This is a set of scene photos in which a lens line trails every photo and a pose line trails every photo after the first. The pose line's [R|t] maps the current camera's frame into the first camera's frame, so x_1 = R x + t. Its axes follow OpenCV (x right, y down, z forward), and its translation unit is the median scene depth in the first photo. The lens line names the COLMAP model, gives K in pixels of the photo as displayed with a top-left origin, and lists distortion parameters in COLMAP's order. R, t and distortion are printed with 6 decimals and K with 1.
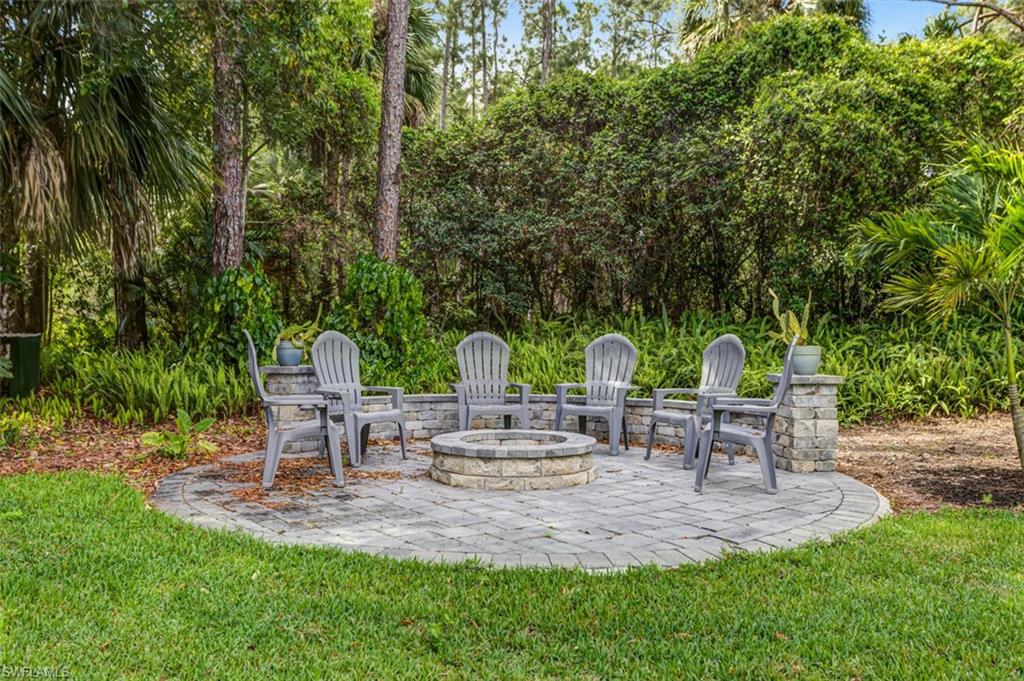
lens RADIAL K [[469.6, 0, 512.0], [0, 469.6, 340.5], [0, 0, 1]] dist [-0.003290, -0.000258]
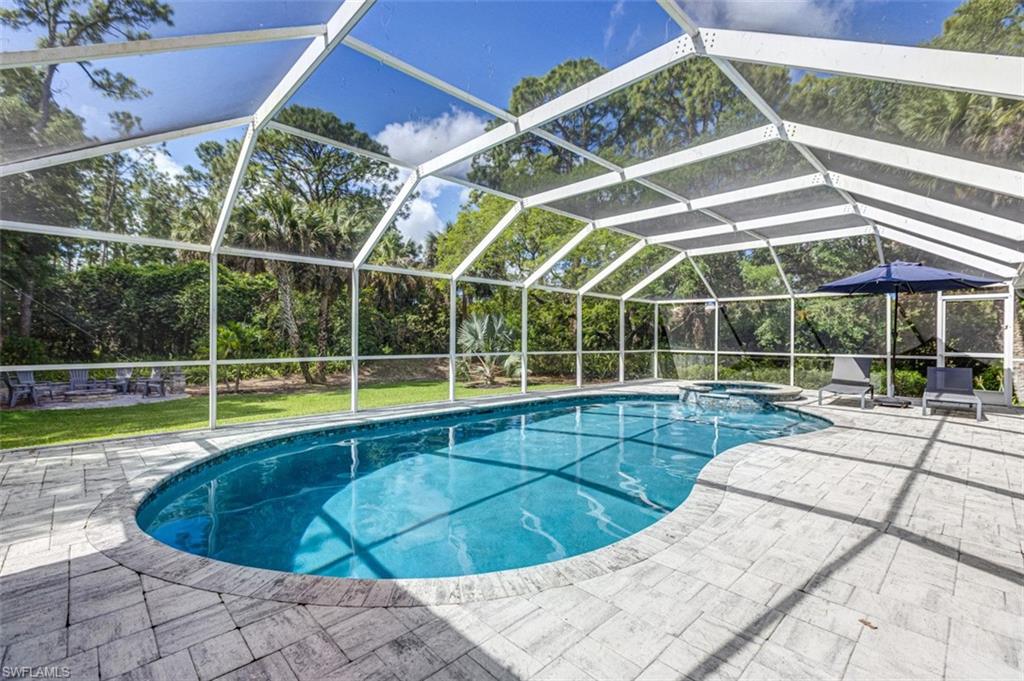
lens RADIAL K [[469.6, 0, 512.0], [0, 469.6, 340.5], [0, 0, 1]] dist [-0.003290, -0.000258]
pose [[0.720589, 0.001297, 0.693361, -0.167813], [-0.008118, 0.999945, 0.006566, -0.267201], [-0.693315, -0.010360, 0.720560, -4.133114]]
